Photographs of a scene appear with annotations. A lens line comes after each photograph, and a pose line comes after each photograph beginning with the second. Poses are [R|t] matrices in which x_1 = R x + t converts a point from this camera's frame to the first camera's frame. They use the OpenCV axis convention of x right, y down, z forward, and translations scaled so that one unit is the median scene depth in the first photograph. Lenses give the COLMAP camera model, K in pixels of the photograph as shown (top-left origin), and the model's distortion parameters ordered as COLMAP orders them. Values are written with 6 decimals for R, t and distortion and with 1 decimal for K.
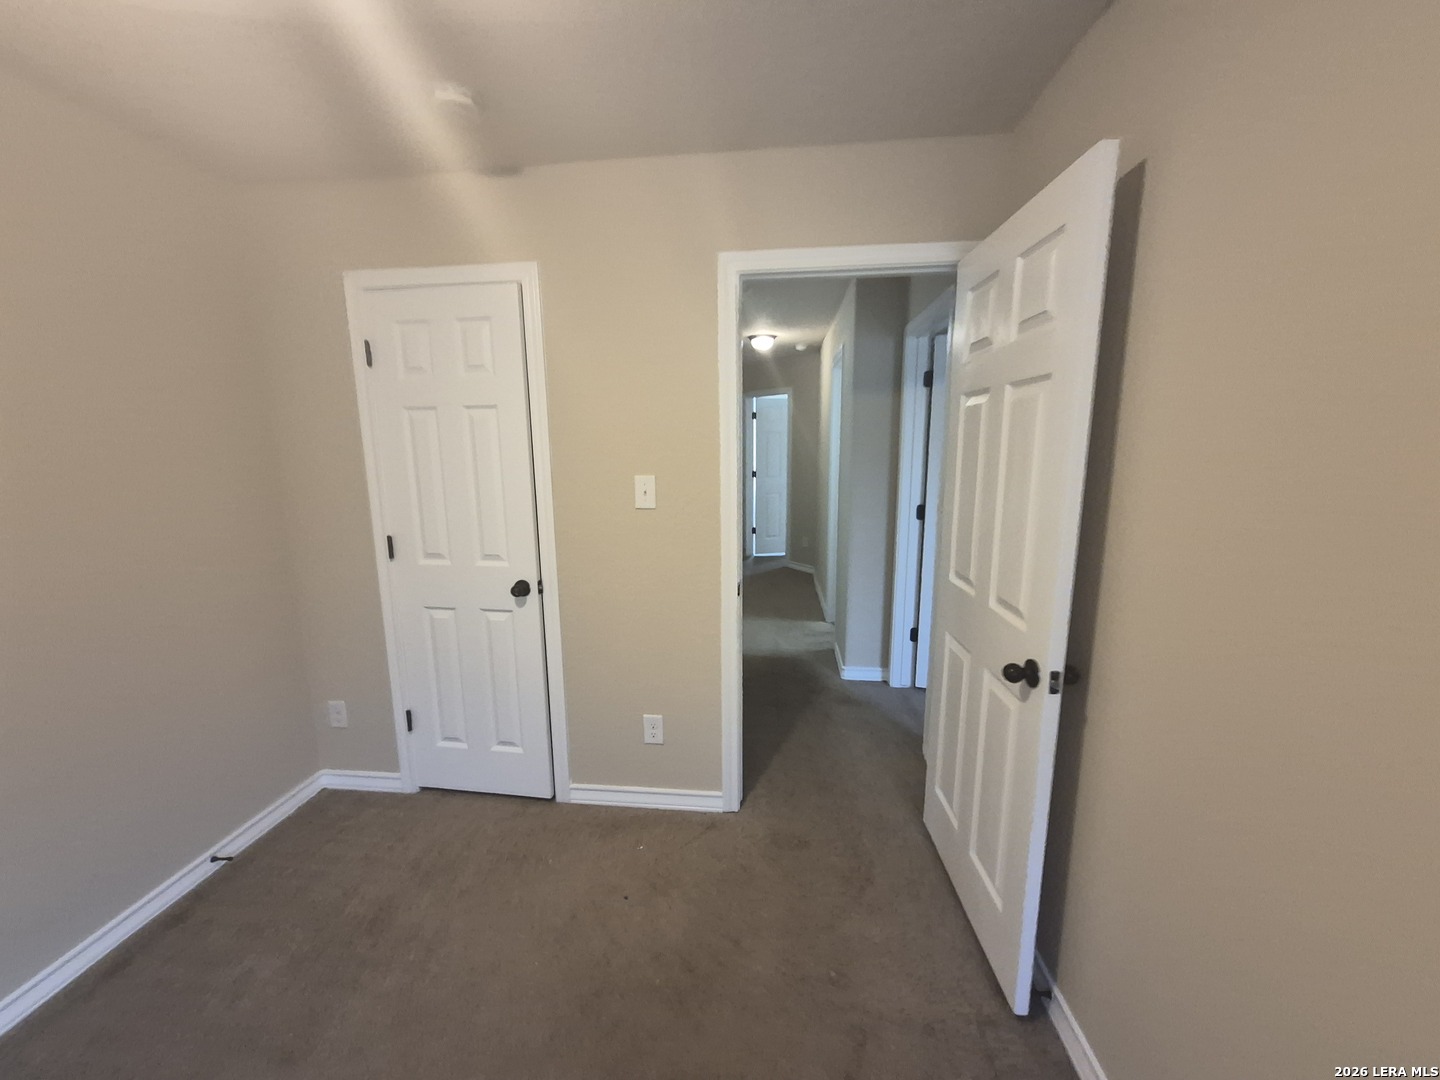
lens RADIAL K [[564.0, 0, 709.0], [0, 564.0, 546.0], [0, 0, 1]] dist [0.005504, -0.000325]
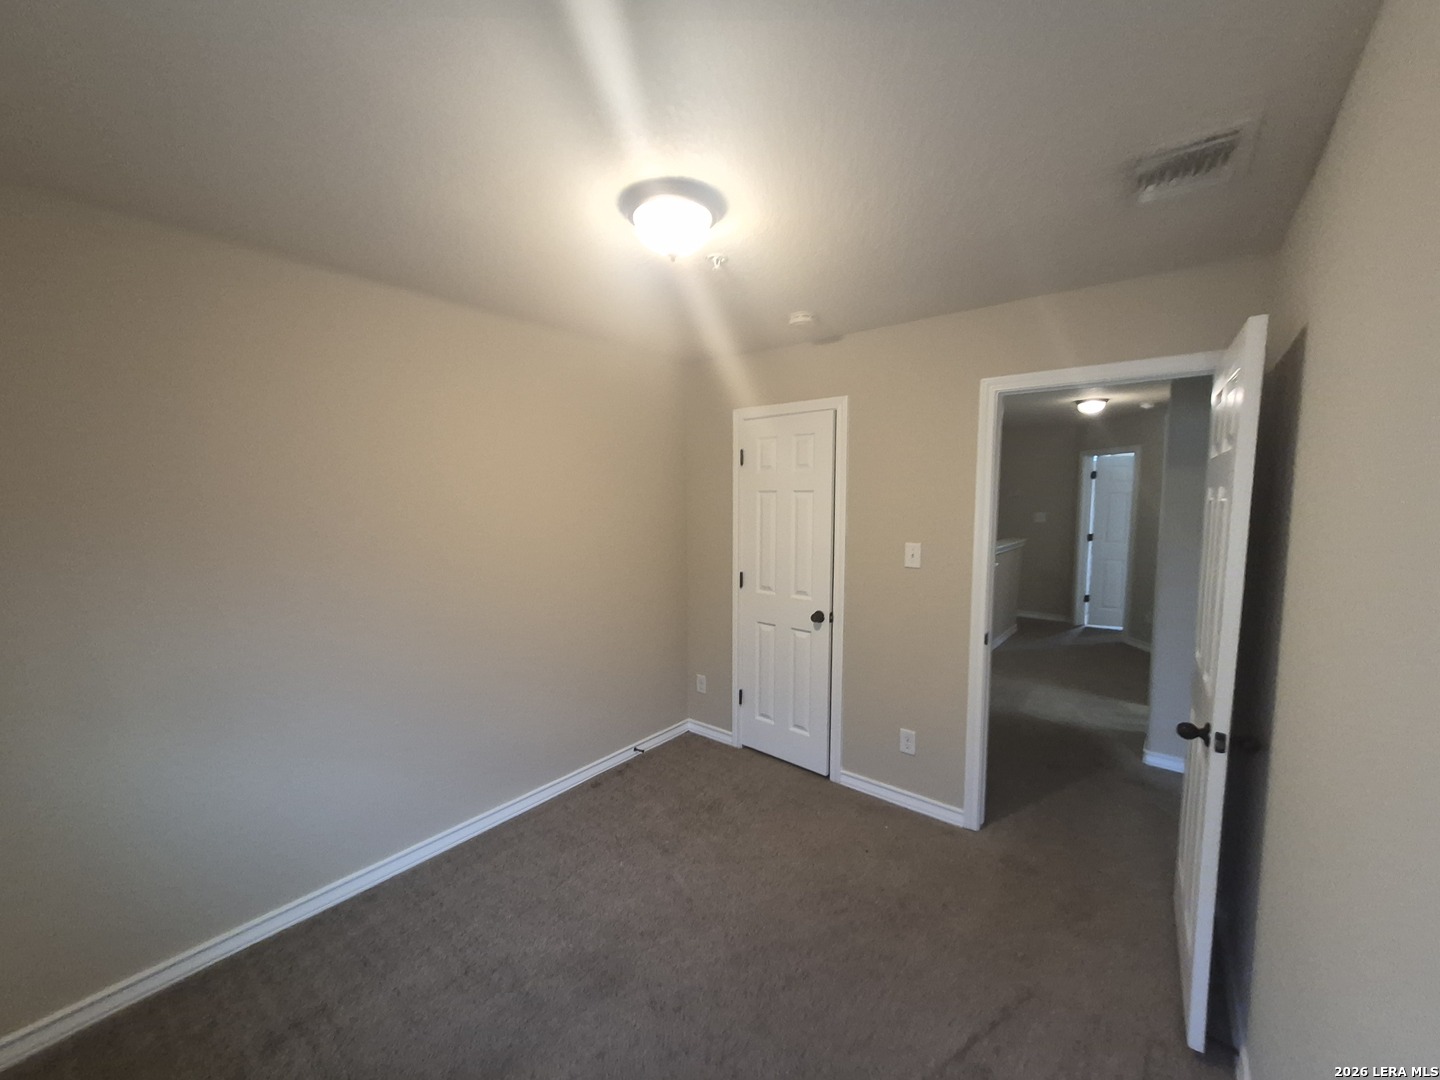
lens RADIAL K [[564.0, 0, 709.0], [0, 564.0, 546.0], [0, 0, 1]] dist [0.005504, -0.000325]
pose [[0.839410, 0.057804, -0.540417, 0.185830], [-0.103514, 0.993131, -0.054558, 0.003965], [0.533551, 0.101737, 0.839627, -0.344048]]
